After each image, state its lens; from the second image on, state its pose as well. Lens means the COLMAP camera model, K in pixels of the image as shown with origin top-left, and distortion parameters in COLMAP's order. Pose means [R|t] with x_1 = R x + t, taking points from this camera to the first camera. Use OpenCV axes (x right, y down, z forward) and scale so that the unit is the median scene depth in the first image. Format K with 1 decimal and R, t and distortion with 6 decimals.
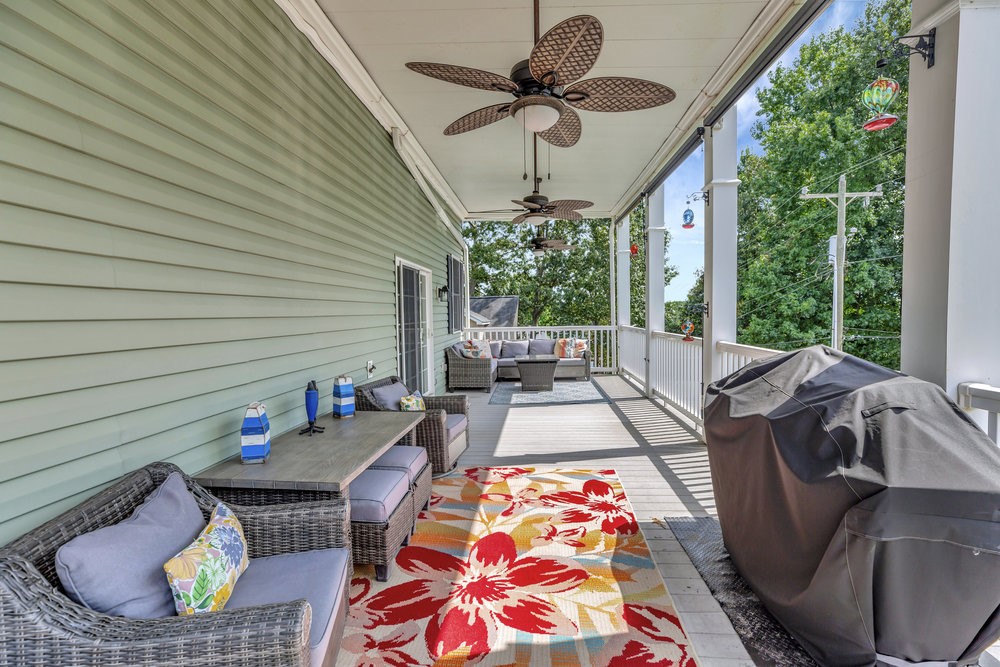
lens RADIAL K [[455.9, 0, 506.4], [0, 455.9, 324.0], [0, 0, 1]] dist [-0.038206, 0.029062]
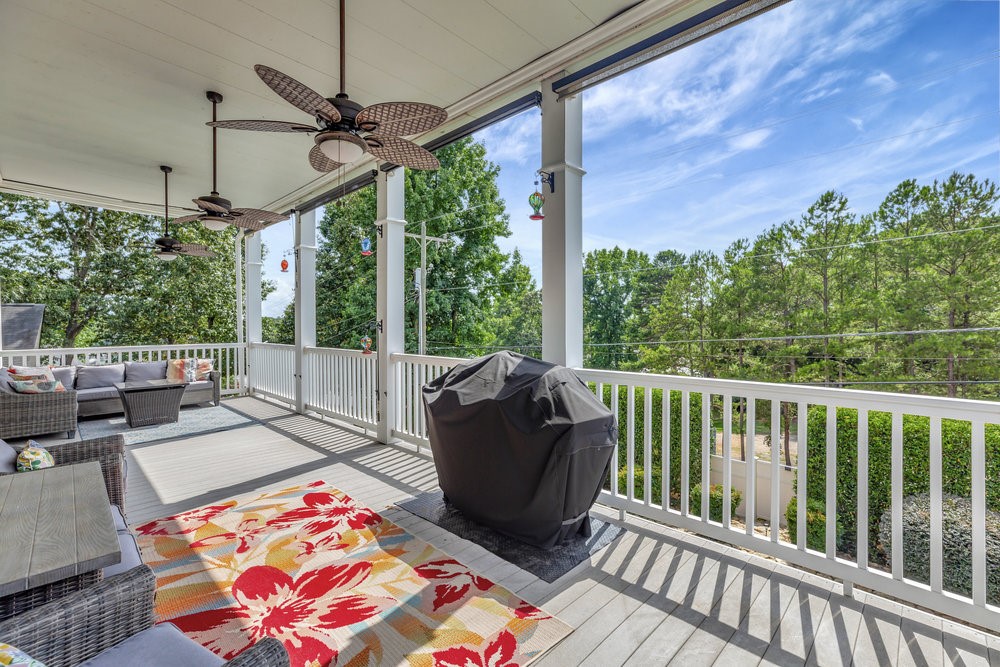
lens RADIAL K [[455.9, 0, 506.4], [0, 455.9, 324.0], [0, 0, 1]] dist [-0.038206, 0.029062]
pose [[0.643338, 0.012234, 0.765484, -0.322747], [0.015861, 0.999445, -0.029303, 0.002323], [-0.765418, 0.030993, 0.642787, 0.004977]]
